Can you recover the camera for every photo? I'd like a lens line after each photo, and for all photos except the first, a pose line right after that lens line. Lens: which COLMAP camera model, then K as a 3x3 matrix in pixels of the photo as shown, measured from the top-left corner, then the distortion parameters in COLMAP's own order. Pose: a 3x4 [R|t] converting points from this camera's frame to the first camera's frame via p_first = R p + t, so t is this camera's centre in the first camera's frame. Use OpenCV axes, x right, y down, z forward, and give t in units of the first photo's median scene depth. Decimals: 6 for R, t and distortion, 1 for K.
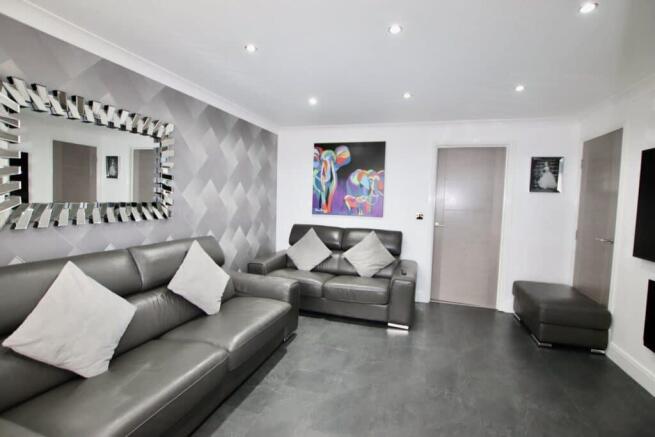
lens RADIAL K [[306.7, 0, 332.2], [0, 306.7, 217.4], [0, 0, 1]] dist [-0.031205, 0.000408]
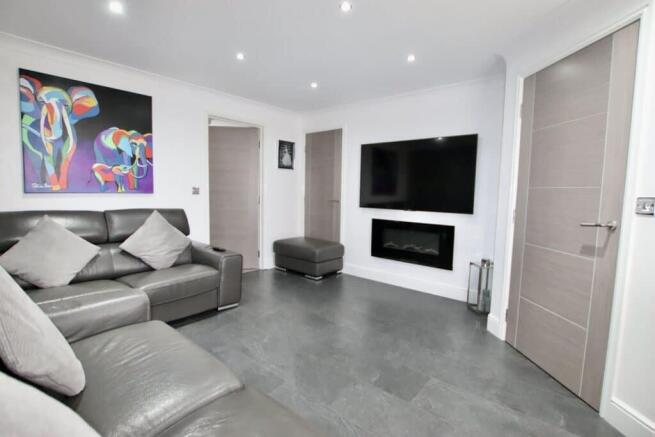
lens RADIAL K [[306.7, 0, 332.2], [0, 306.7, 217.4], [0, 0, 1]] dist [-0.031205, 0.000408]
pose [[0.383037, -0.103341, 0.917934, -0.384997], [0.045301, 0.994628, 0.093072, 0.009175], [-0.922621, 0.005933, 0.385661, 0.268900]]
